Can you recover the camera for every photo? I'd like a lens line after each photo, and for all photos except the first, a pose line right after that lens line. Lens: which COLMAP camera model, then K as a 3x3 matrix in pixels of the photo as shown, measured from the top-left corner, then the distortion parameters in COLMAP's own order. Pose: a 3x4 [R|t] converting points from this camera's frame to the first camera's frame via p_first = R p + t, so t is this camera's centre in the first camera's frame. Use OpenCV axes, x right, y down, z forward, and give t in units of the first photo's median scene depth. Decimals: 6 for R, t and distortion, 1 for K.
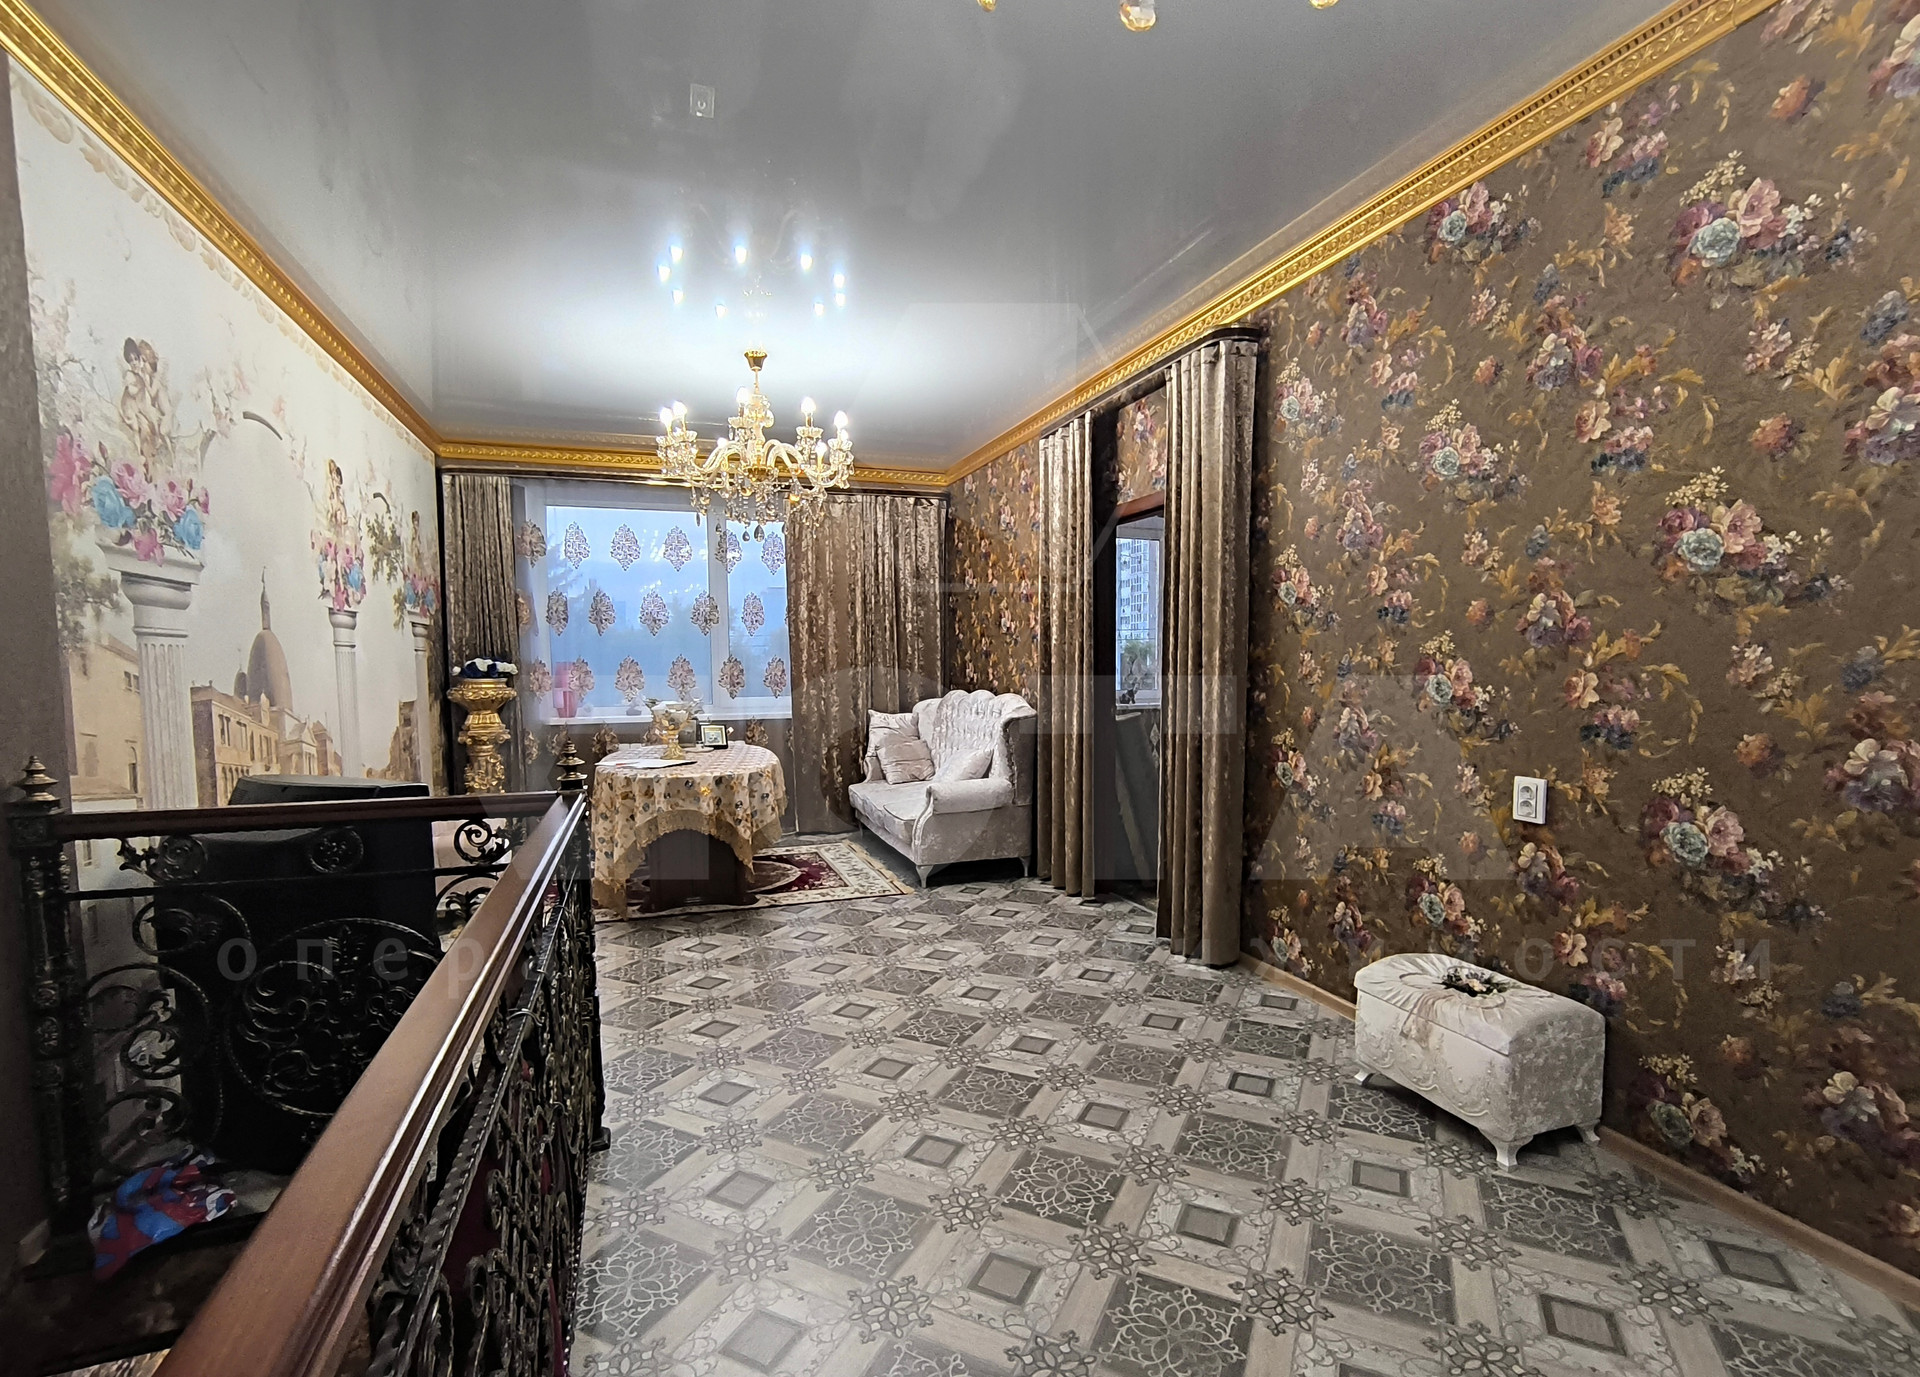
lens RADIAL K [[887.6, 0, 959.1], [0, 887.6, 729.2], [0, 0, 1]] dist [-0.035950, 0.020398]
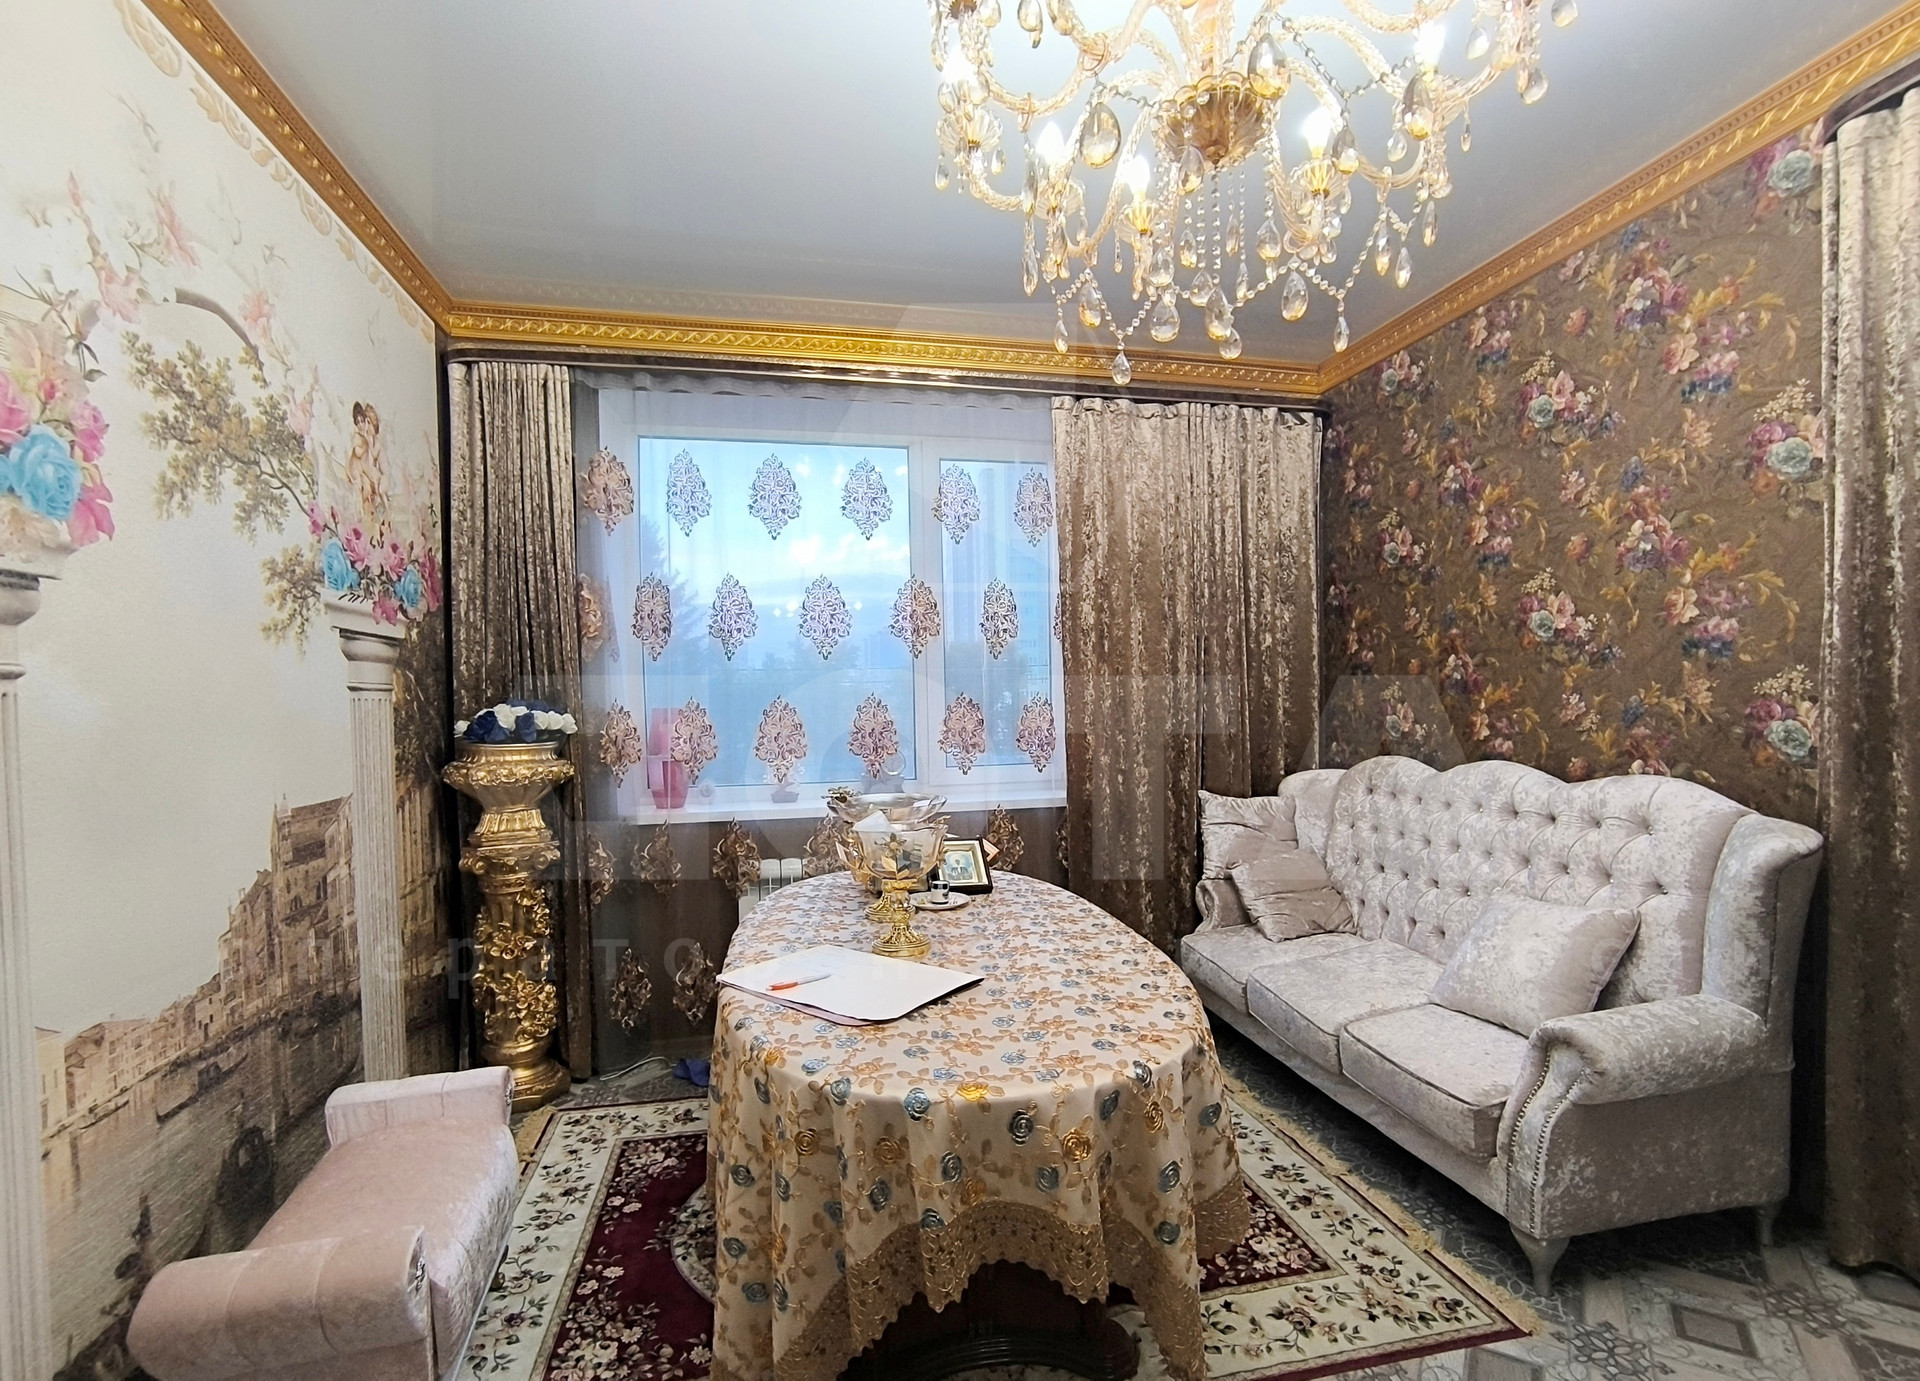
lens RADIAL K [[887.6, 0, 959.1], [0, 887.6, 731.2], [0, 0, 1]] dist [-0.035950, 0.020398]
pose [[0.992184, -0.005428, -0.124665, -0.288389], [0.000564, 0.999238, -0.039020, -0.059145], [0.124782, 0.038644, 0.991431, 0.697064]]
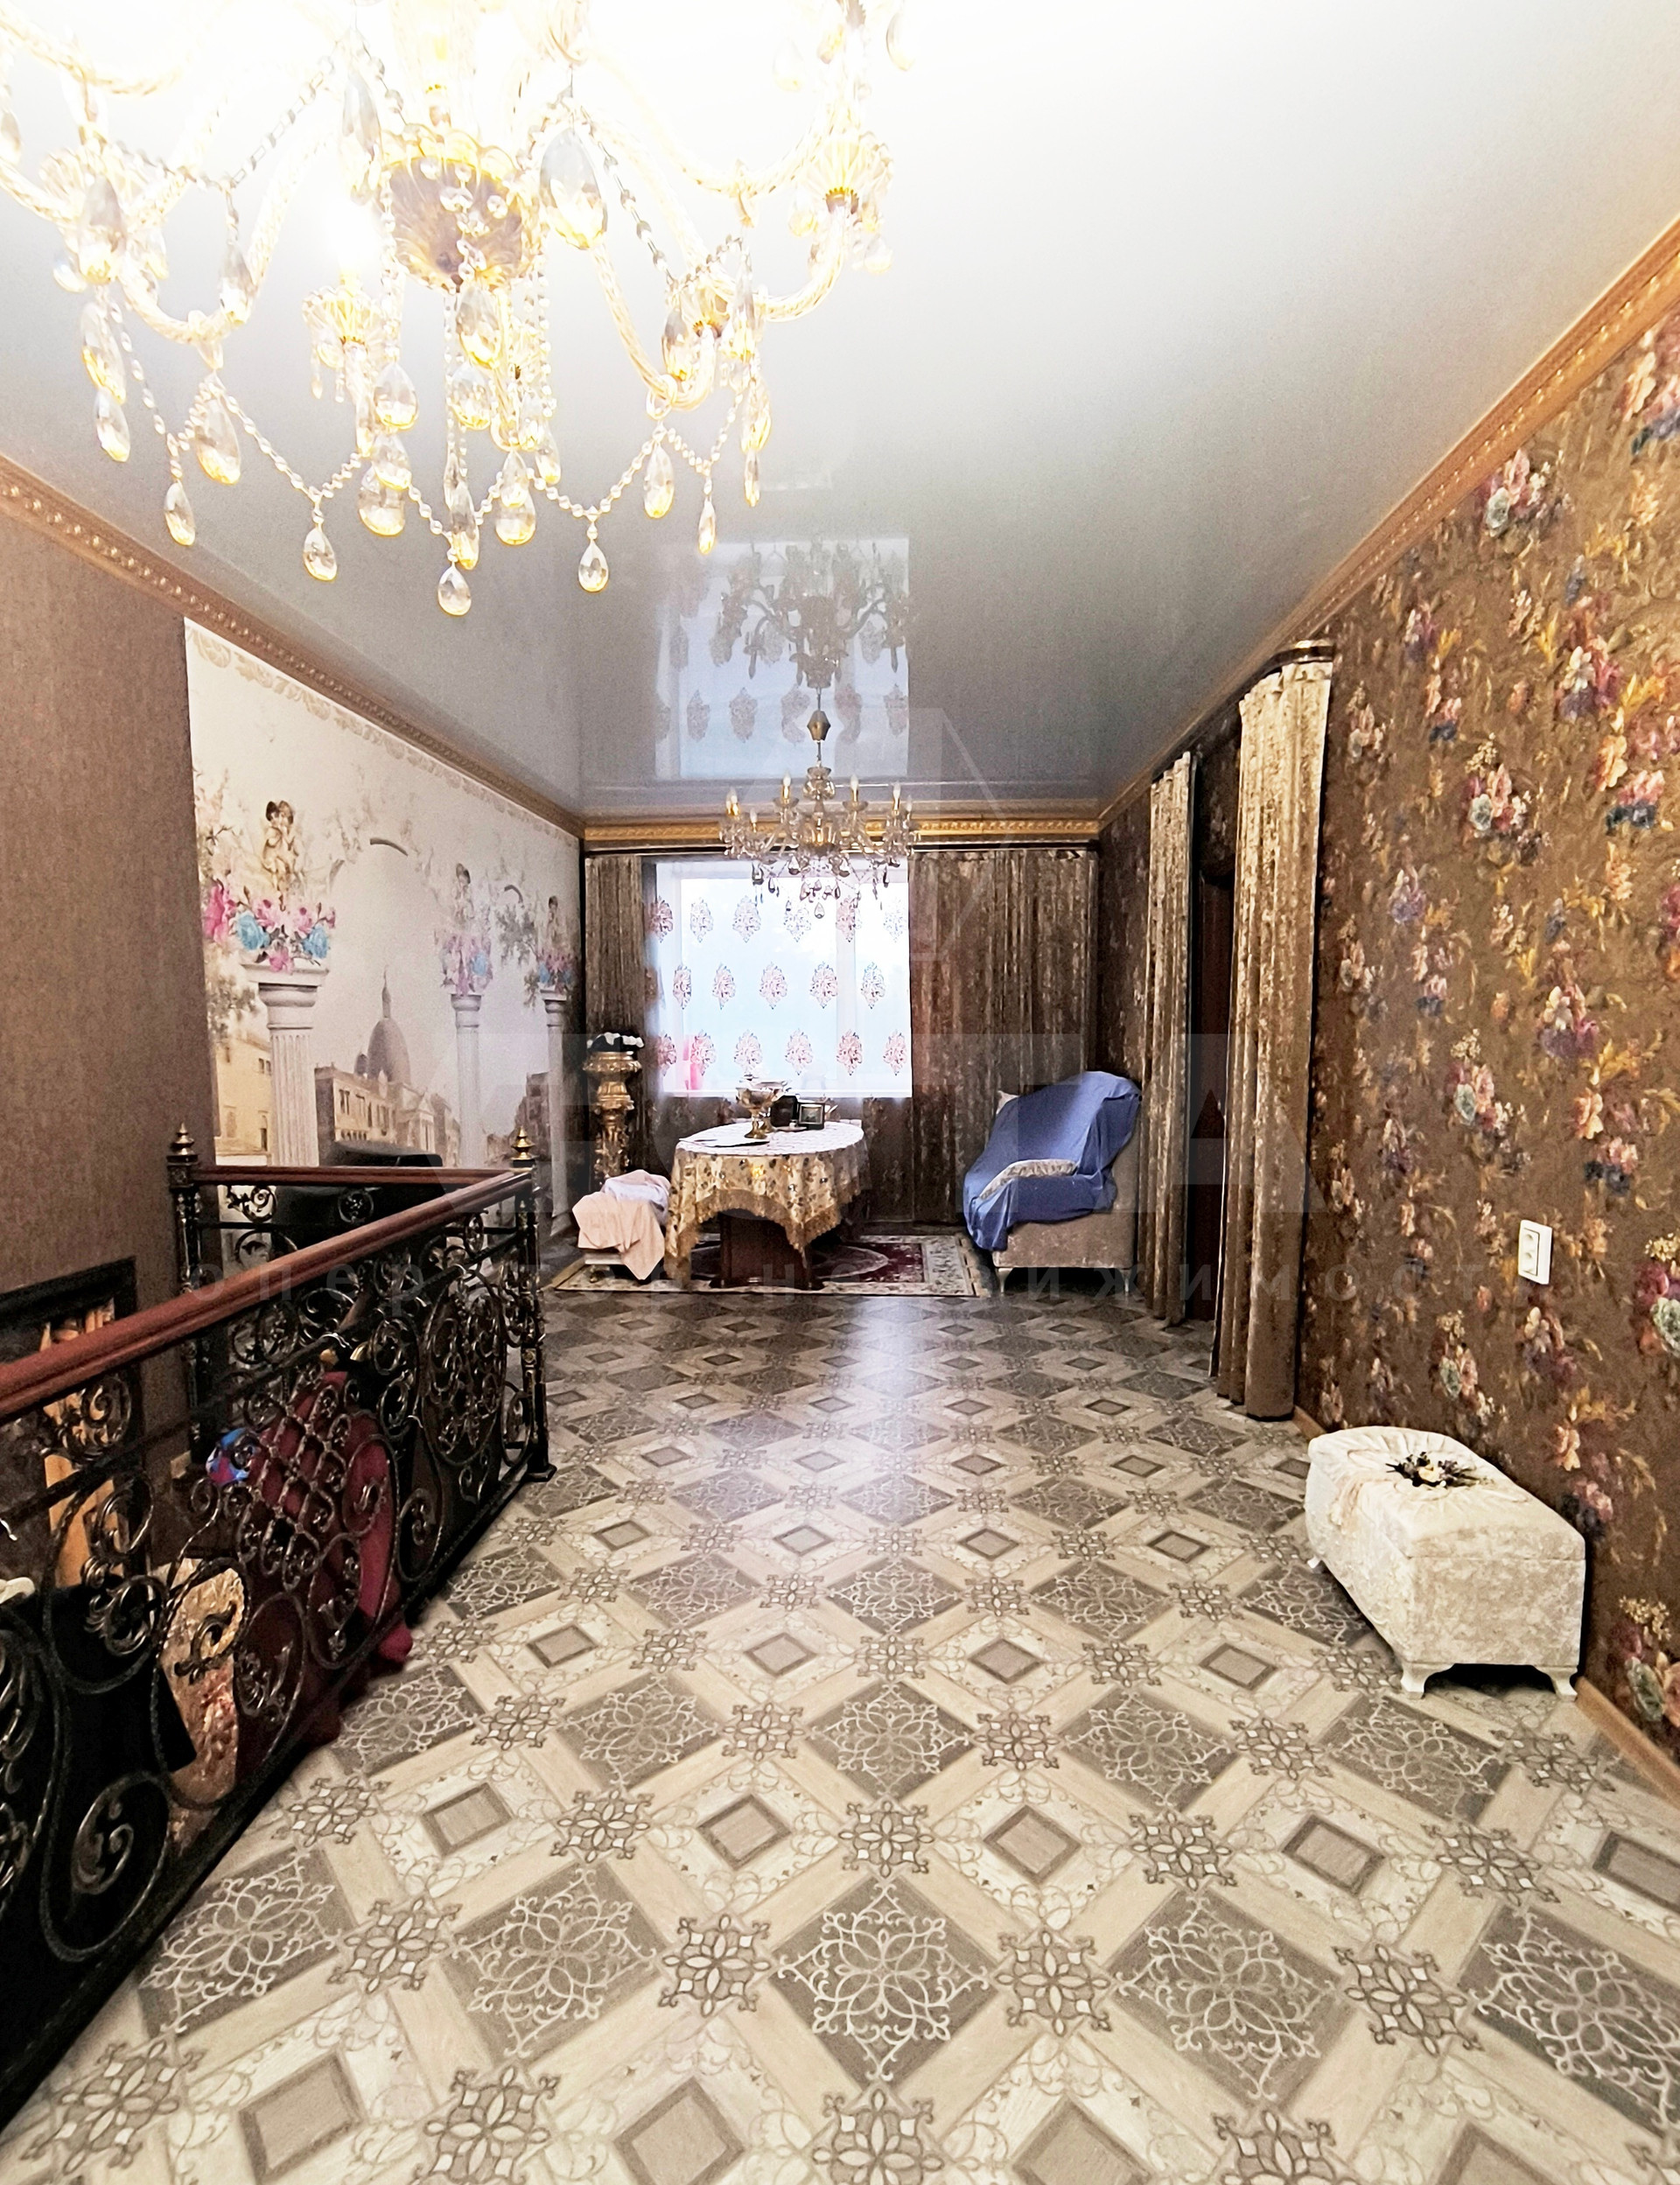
lens RADIAL K [[1033.2, 0, 818.9], [0, 1033.2, 1128.4], [0, 0, 1]] dist [-0.042986, 0.021913]
pose [[0.917318, 0.043534, -0.395769, 0.236681], [-0.032296, 0.998865, 0.035016, -0.022818], [0.396844, -0.019339, 0.917682, -0.044415]]
